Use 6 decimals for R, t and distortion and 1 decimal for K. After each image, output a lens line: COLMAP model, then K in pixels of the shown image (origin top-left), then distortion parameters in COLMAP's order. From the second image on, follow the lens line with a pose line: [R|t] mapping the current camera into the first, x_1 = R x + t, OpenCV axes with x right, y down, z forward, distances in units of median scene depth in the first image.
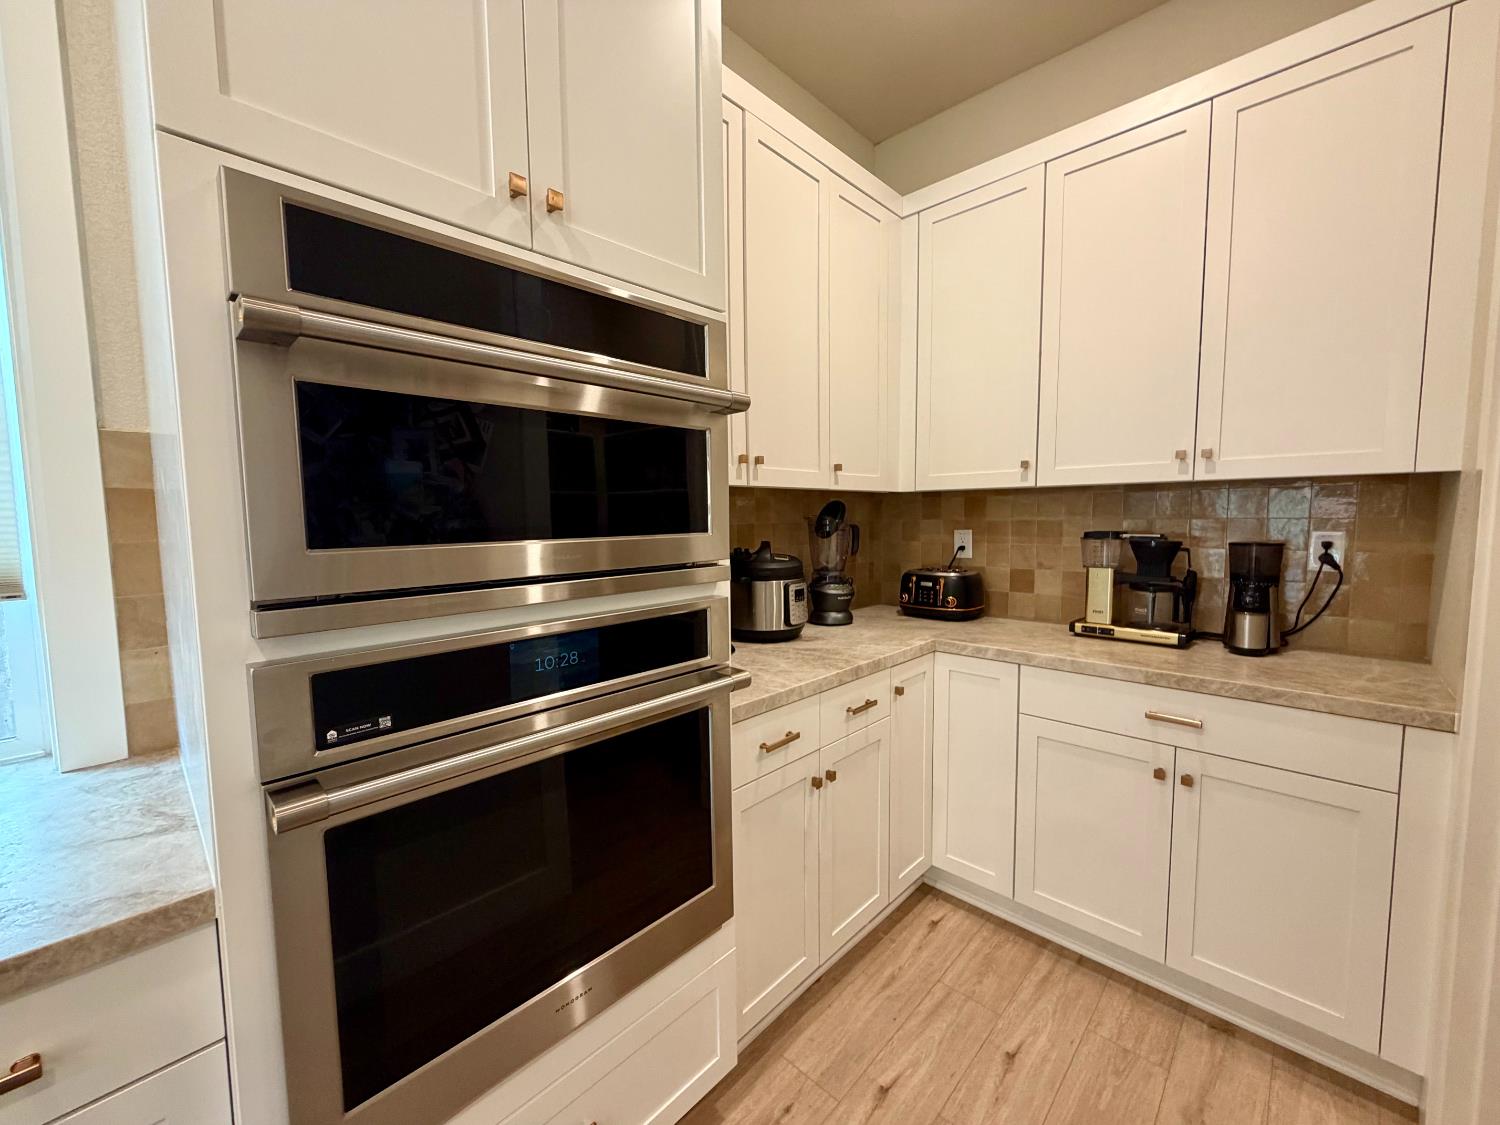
lens RADIAL K [[597.0, 0, 744.6], [0, 597.0, 563.3], [0, 0, 1]] dist [0.001832, 0.000528]
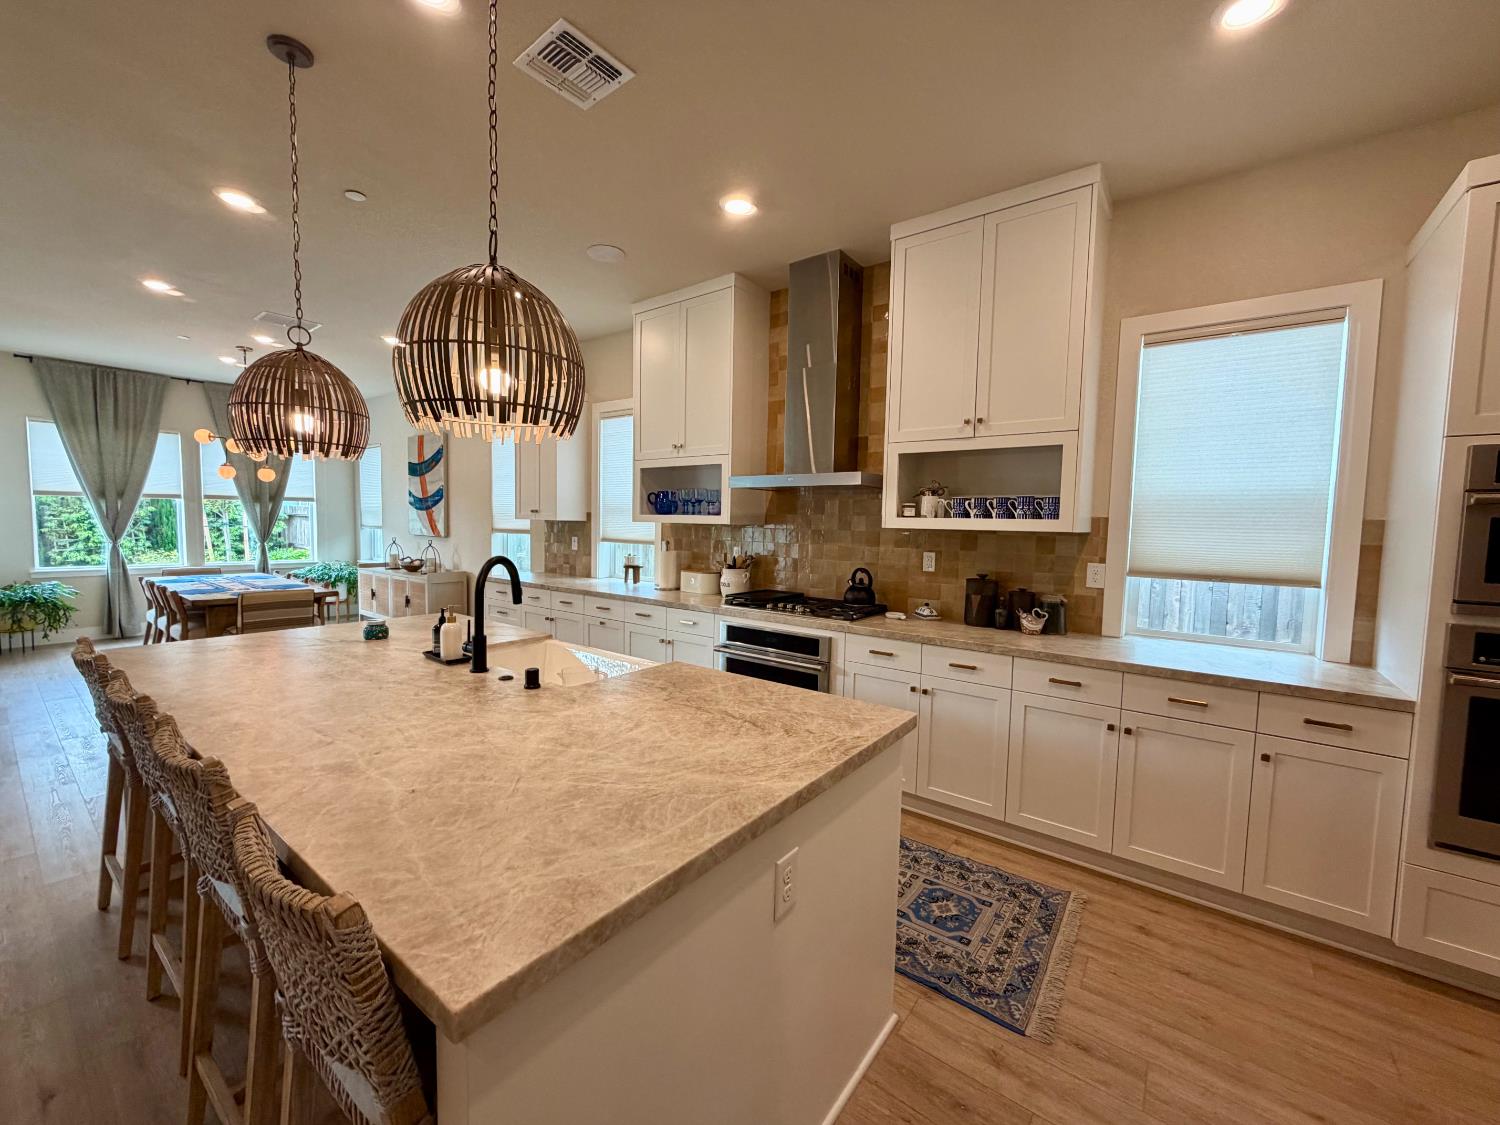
lens RADIAL K [[597.0, 0, 745.1], [0, 597.0, 559.9], [0, 0, 1]] dist [0.001832, 0.000528]
pose [[0.112908, 0.077427, -0.990584, 0.584154], [-0.104611, 0.992345, 0.065641, 0.017312], [0.988083, 0.096215, 0.120143, -0.988241]]
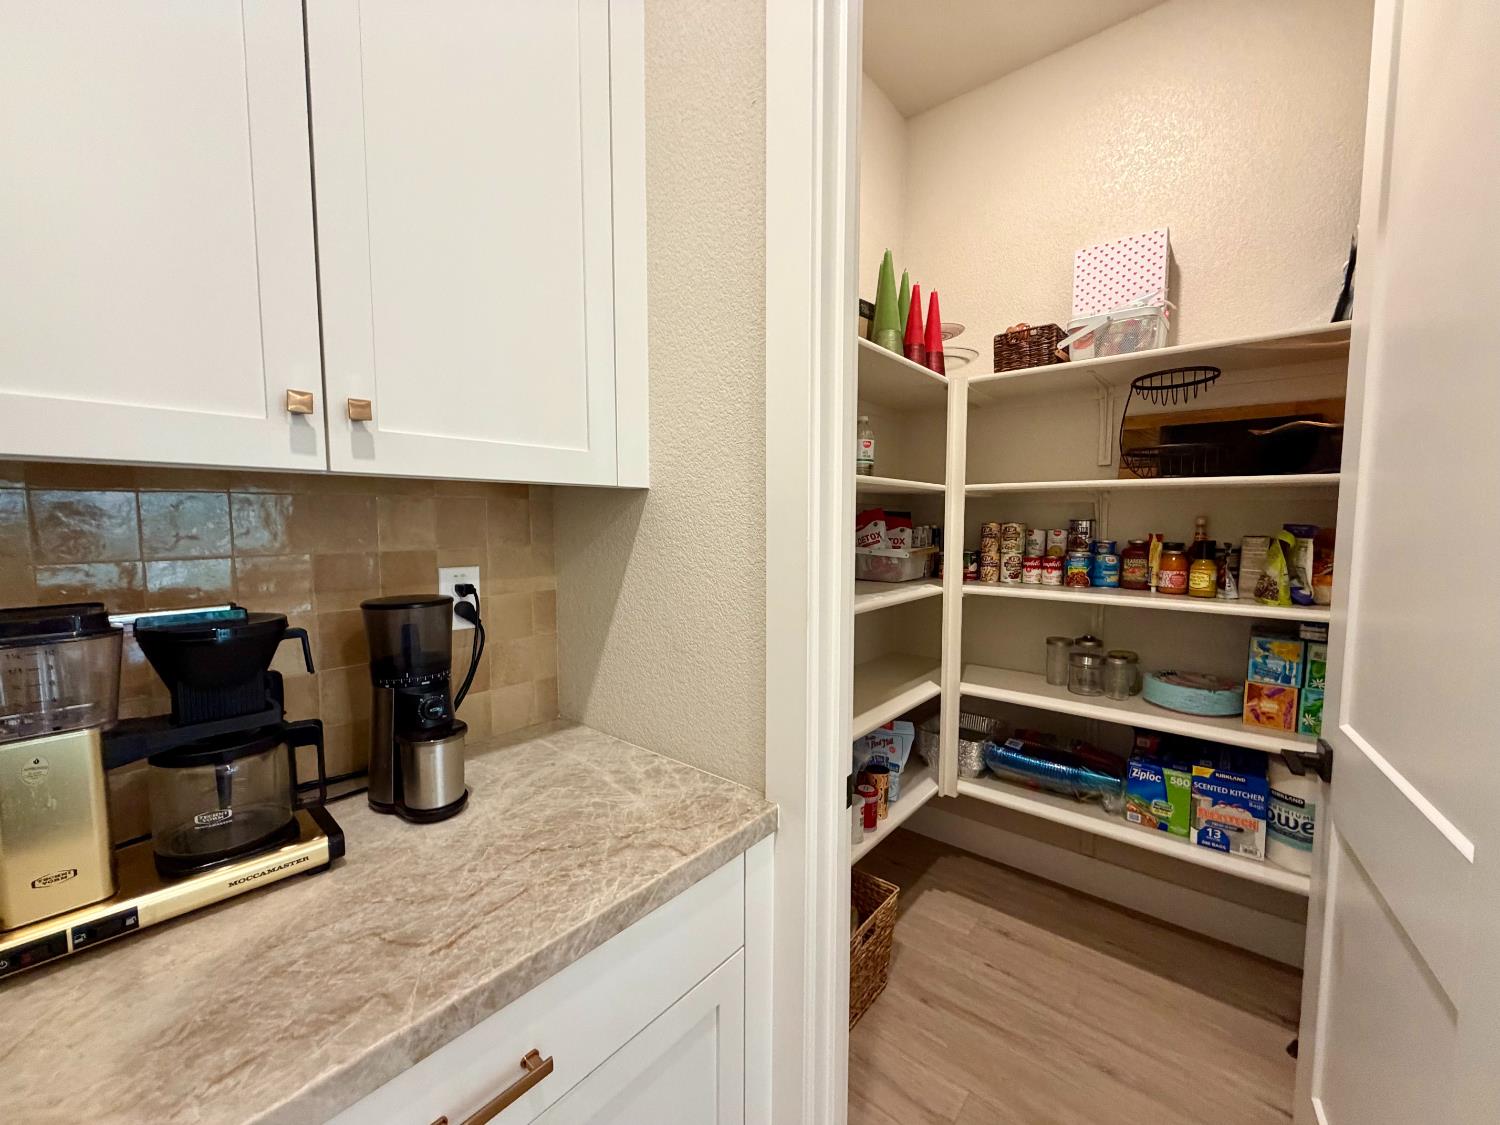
lens RADIAL K [[597.0, 0, 746.4], [0, 597.0, 567.4], [0, 0, 1]] dist [0.001832, 0.000528]
pose [[-0.059635, -0.071424, 0.995662, 0.317065], [0.082897, 0.993637, 0.076244, -0.080316], [-0.994772, 0.087085, -0.053335, 0.744651]]
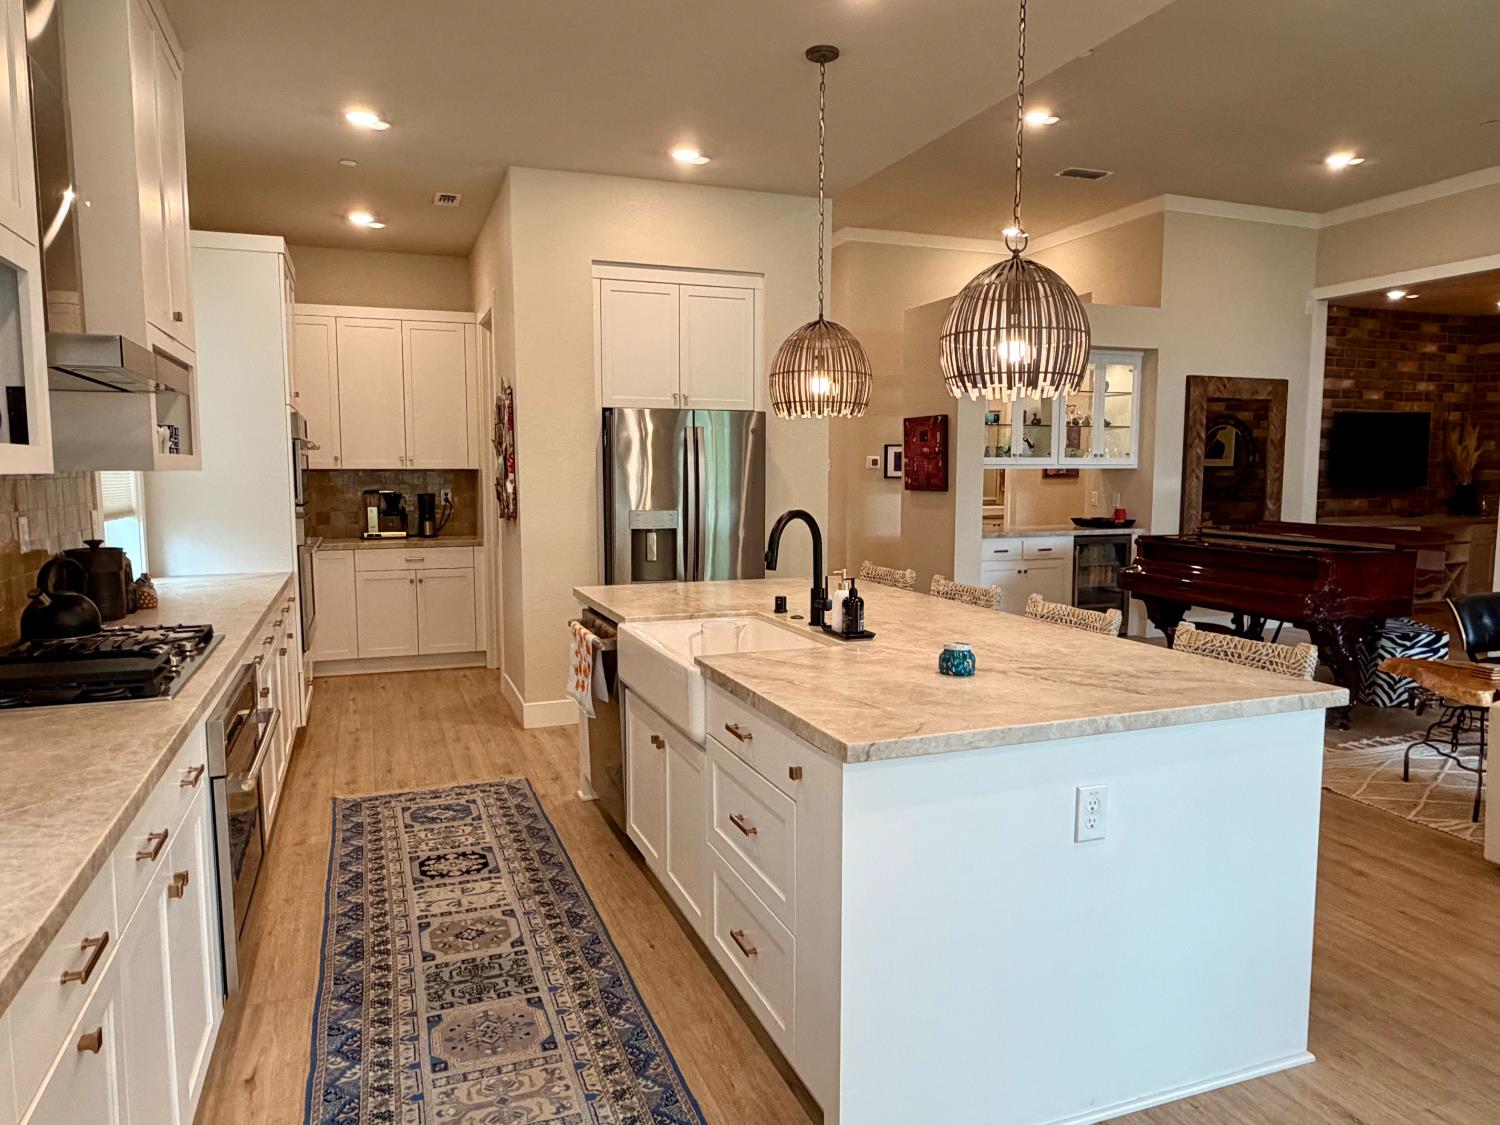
lens RADIAL K [[995.7, 0, 750.0], [0, 995.7, 565.3], [0, 0, 1]] dist [0.001989, 0.000198]
pose [[0.426346, -0.077292, 0.901252, -2.421422], [0.069511, 0.996196, 0.052551, 0.141972], [-0.901886, 0.040242, 0.430096, -2.067251]]
